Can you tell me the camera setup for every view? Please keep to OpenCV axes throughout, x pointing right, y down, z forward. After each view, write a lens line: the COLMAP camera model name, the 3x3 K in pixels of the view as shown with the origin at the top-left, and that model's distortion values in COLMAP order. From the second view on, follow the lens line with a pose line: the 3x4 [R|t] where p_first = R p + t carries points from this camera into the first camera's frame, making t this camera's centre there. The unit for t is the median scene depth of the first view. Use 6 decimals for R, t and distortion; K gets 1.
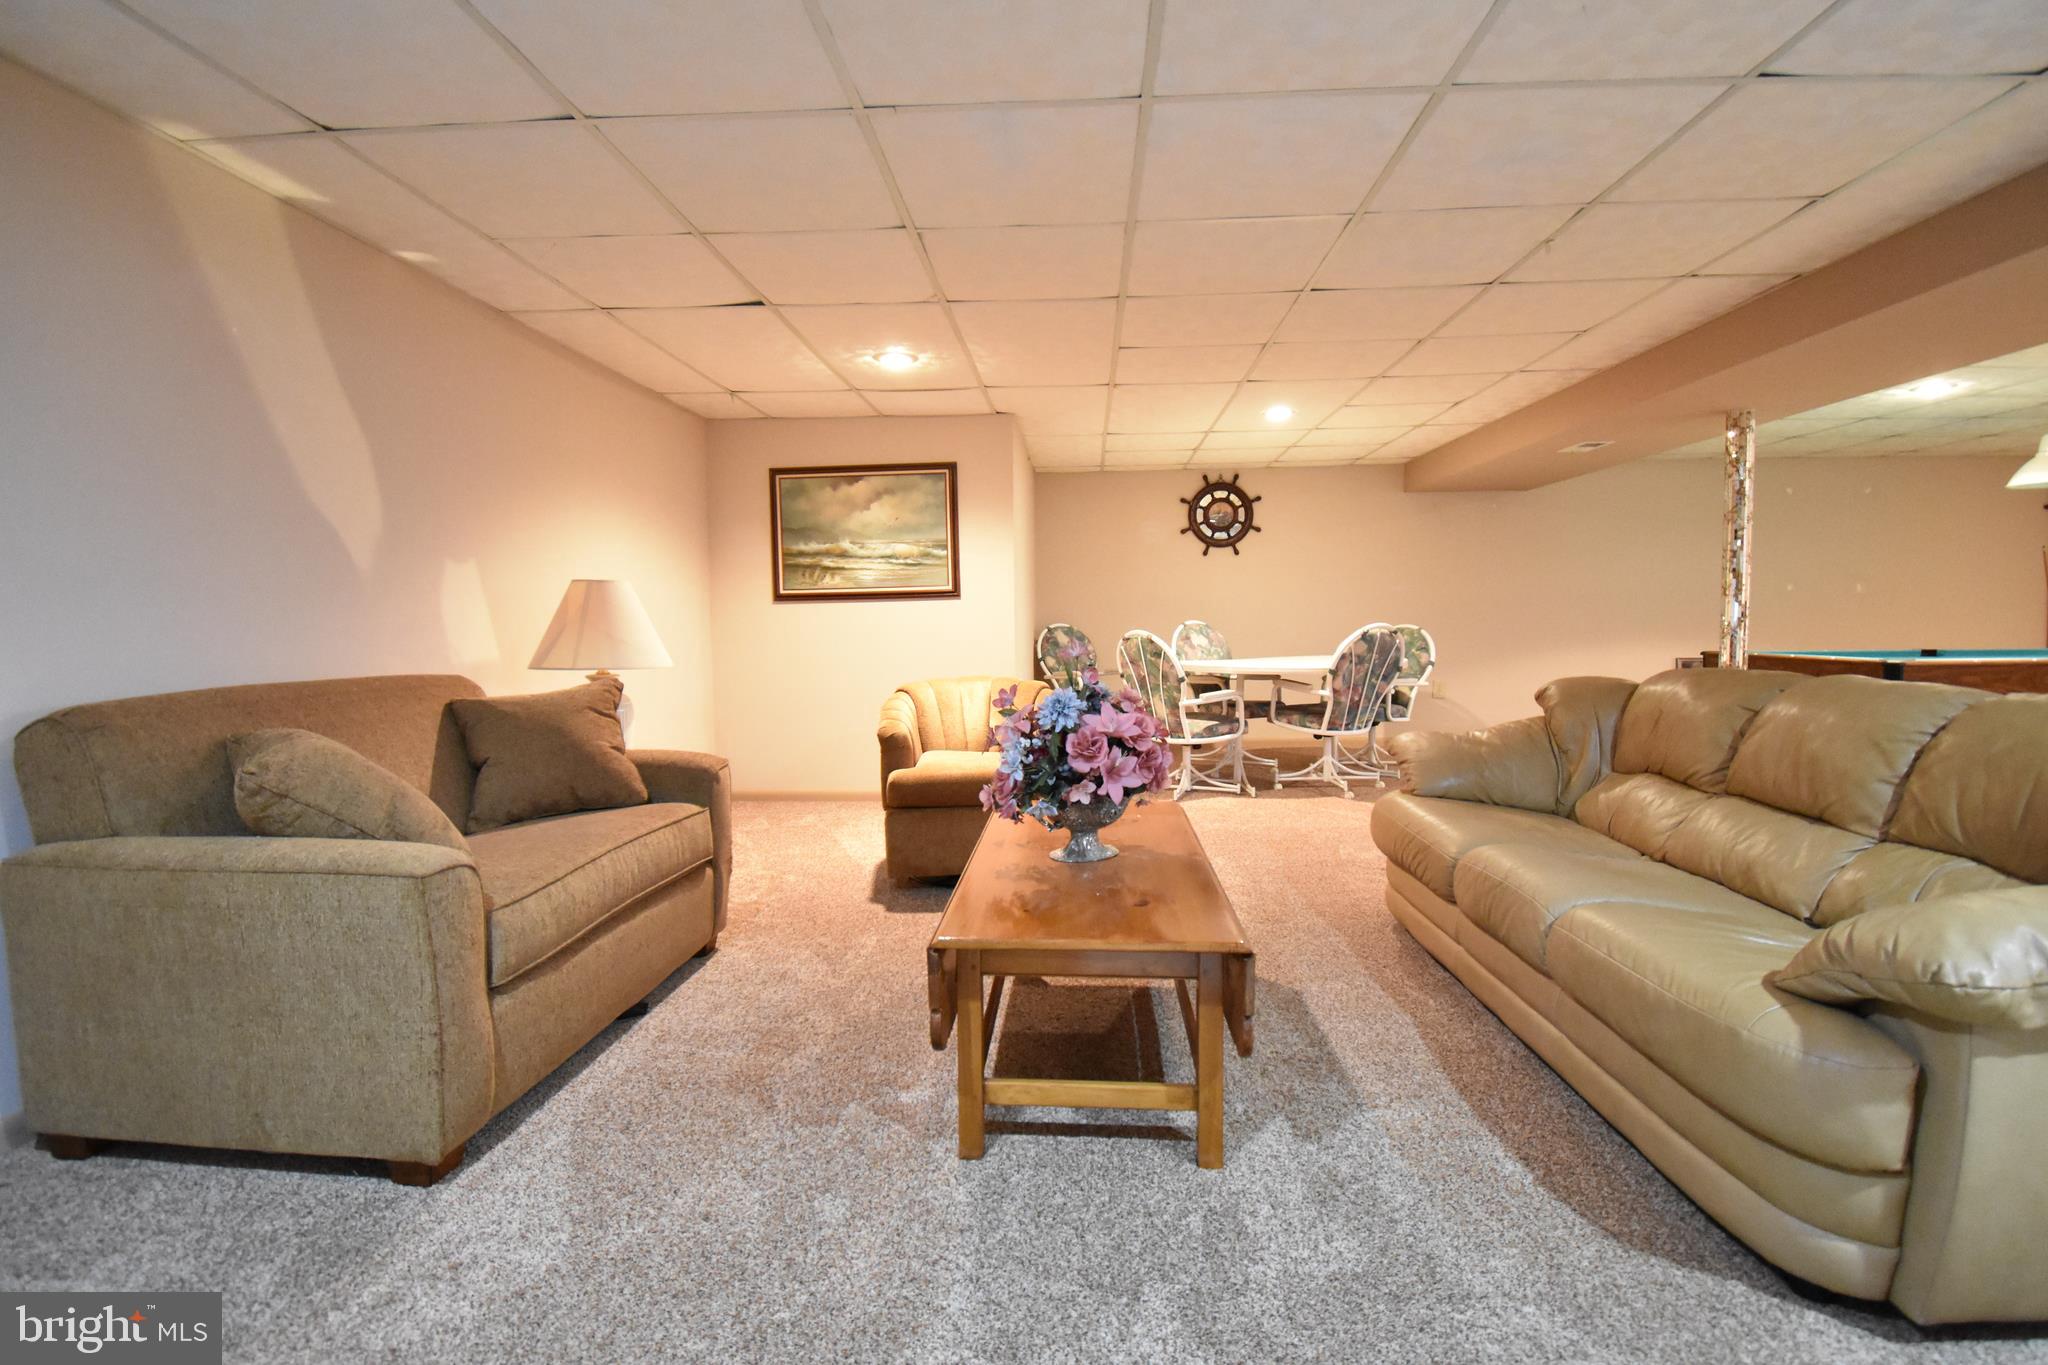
lens RADIAL K [[934.6, 0, 1023.1], [0, 934.6, 676.2], [0, 0, 1]] dist [-0.000021, -0.017261]
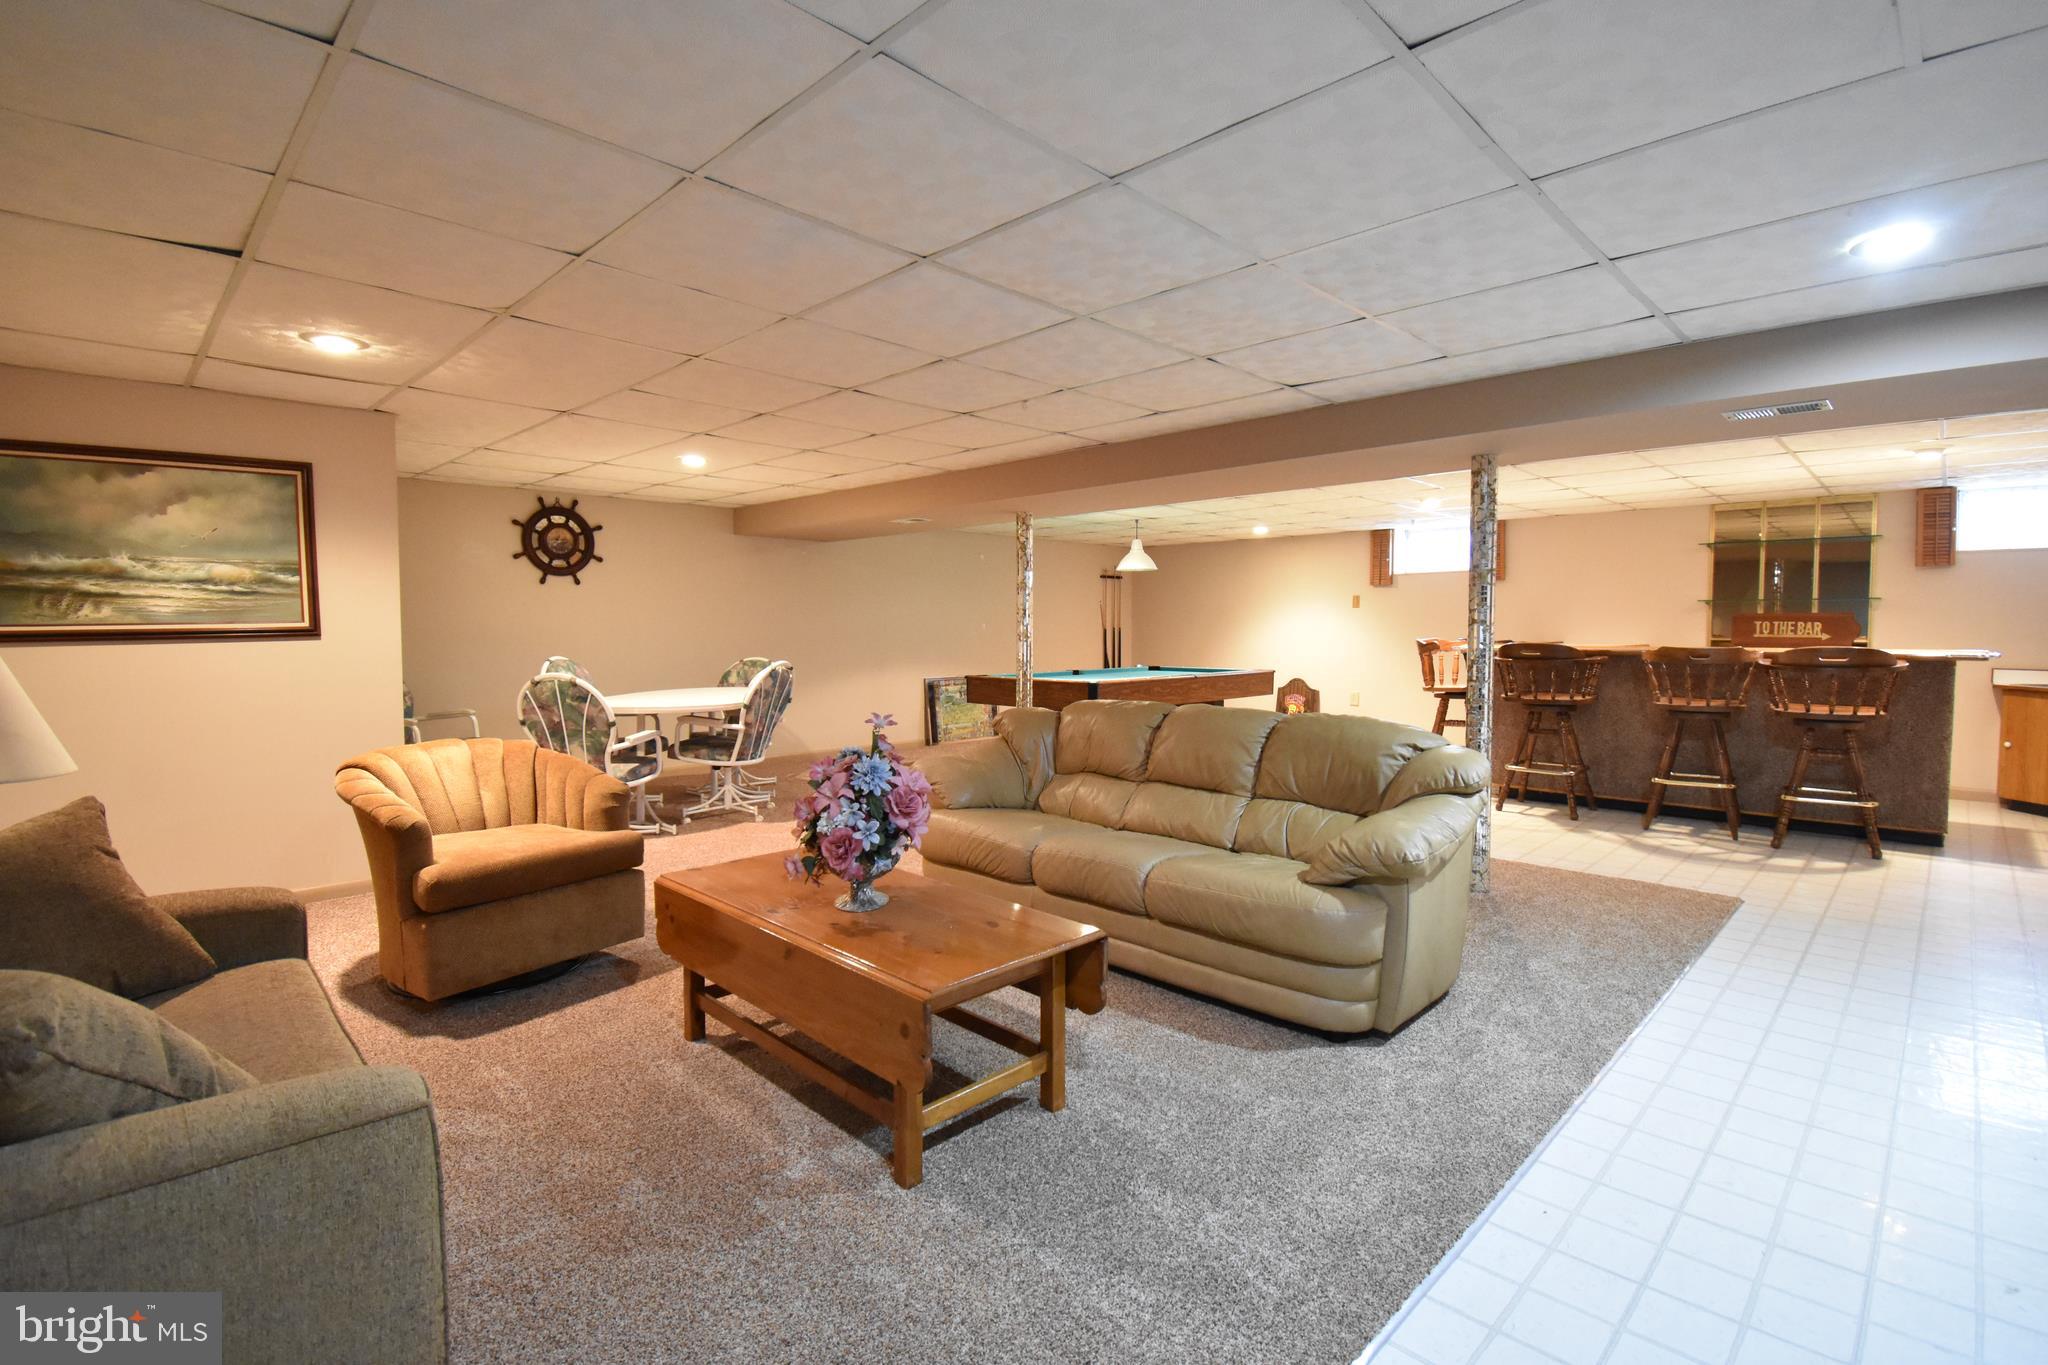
lens RADIAL K [[934.6, 0, 1024.7], [0, 934.6, 678.7], [0, 0, 1]] dist [-0.000021, -0.017261]
pose [[0.655261, -0.032233, 0.754714, -0.267657], [0.040545, 0.999150, 0.007470, -0.031620], [-0.754313, 0.025705, 0.656011, 0.050244]]
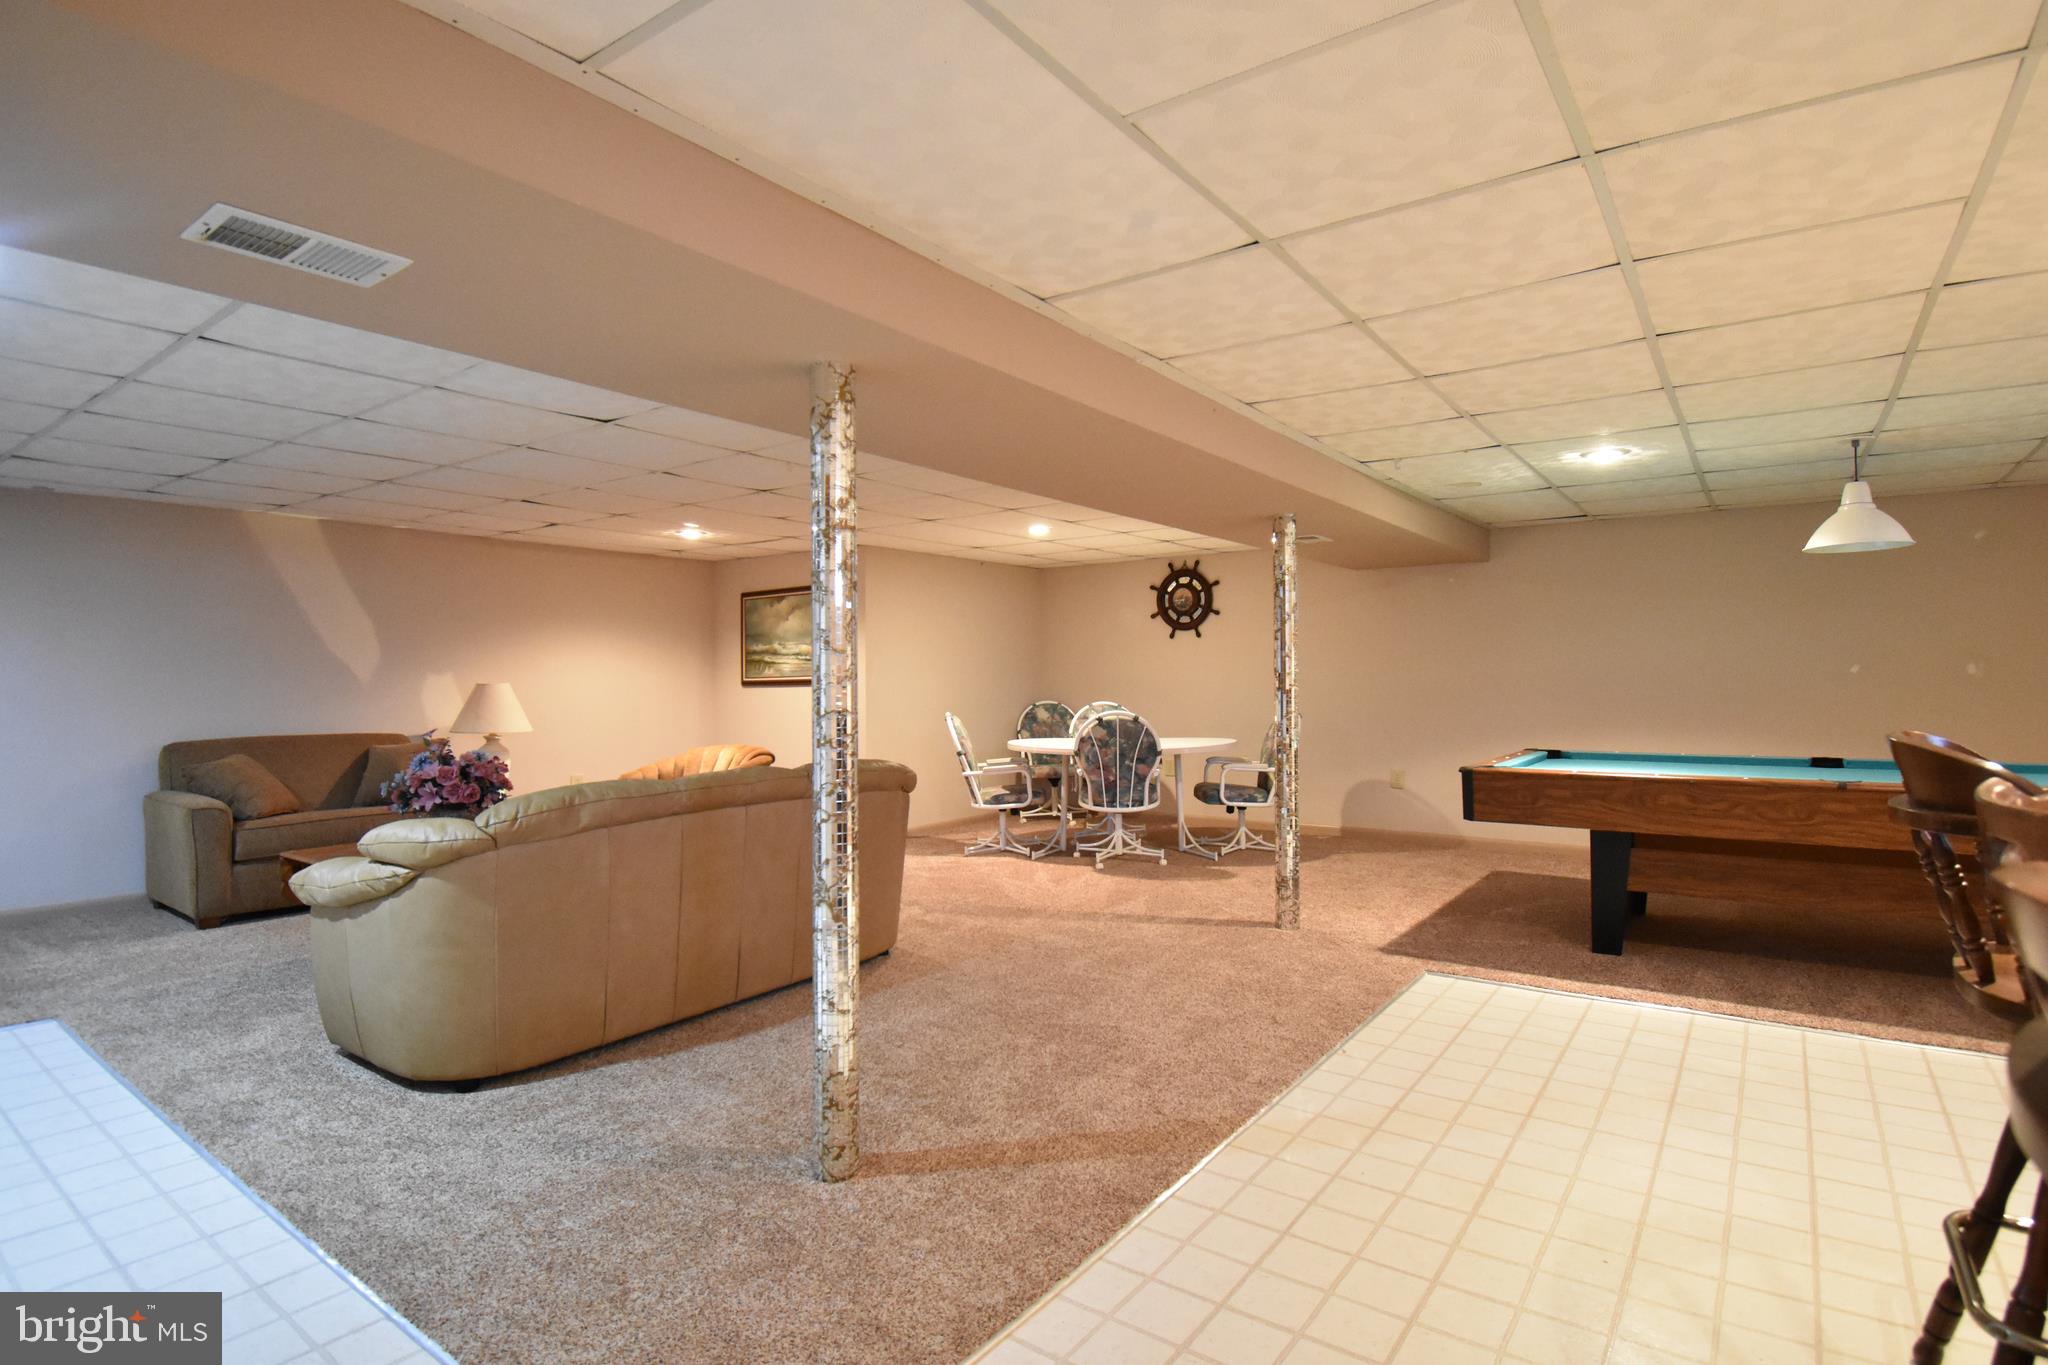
lens RADIAL K [[1008.4, 0, 1020.0], [0, 1008.4, 681.8], [0, 0, 1]] dist [-0.004152, -0.002037]
pose [[0.844879, 0.005999, -0.534923, 0.913024], [-0.034394, 0.998478, -0.043125, -0.035372], [0.533850, 0.054833, 0.843799, -0.064290]]
